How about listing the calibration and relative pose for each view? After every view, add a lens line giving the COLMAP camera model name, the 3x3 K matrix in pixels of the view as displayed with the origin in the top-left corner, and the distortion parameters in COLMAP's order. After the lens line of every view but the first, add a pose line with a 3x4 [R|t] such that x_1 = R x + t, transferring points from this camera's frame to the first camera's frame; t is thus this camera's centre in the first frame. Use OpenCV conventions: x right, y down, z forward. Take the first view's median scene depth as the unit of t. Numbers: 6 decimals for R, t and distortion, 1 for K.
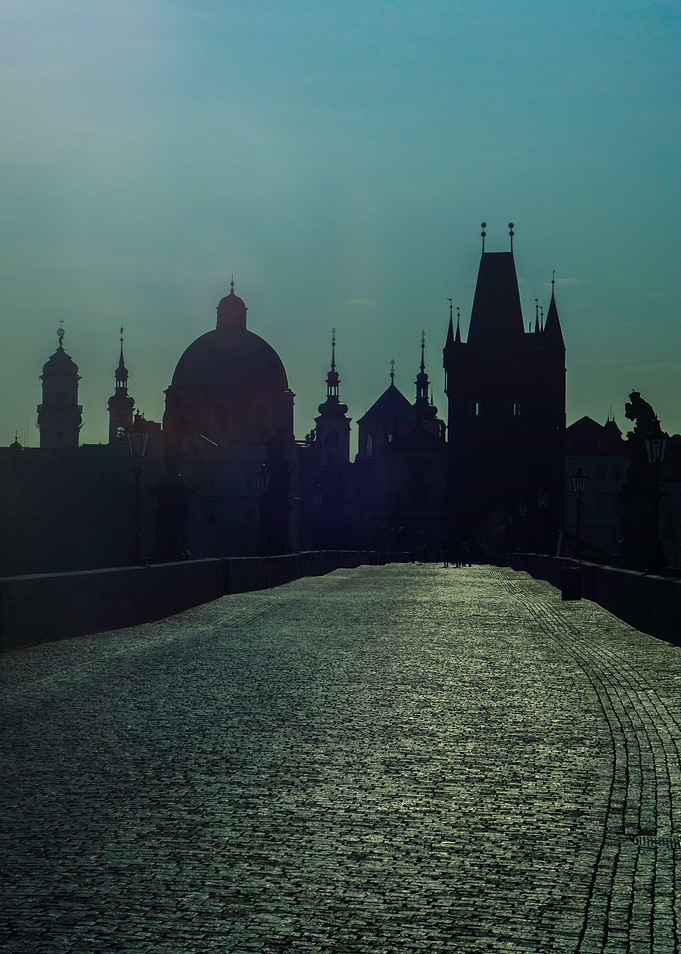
lens RADIAL K [[1449.7, 0, 340.5], [0, 1449.7, 477.0], [0, 0, 1]] dist [-0.037143, 0.010558]
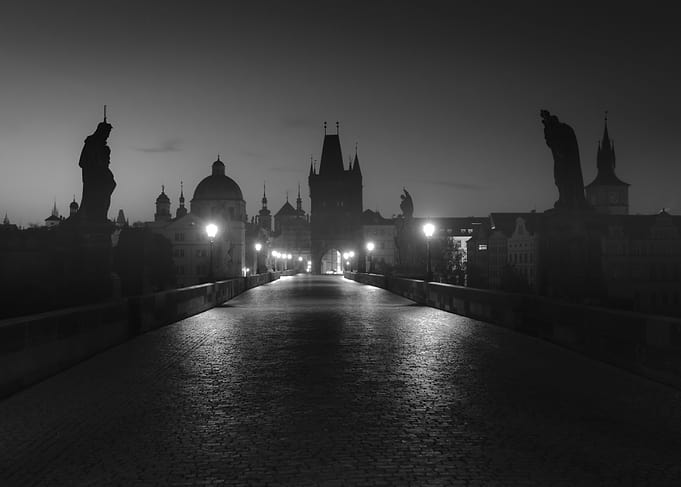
lens RADIAL K [[1034.9, 0, 340.5], [0, 1034.9, 243.5], [0, 0, 1]] dist [-0.037143, 0.010558]
pose [[0.995397, -0.017705, 0.094190, -0.042799], [0.015504, 0.999590, 0.024054, -0.031026], [-0.094577, -0.022483, 0.995264, -0.797145]]
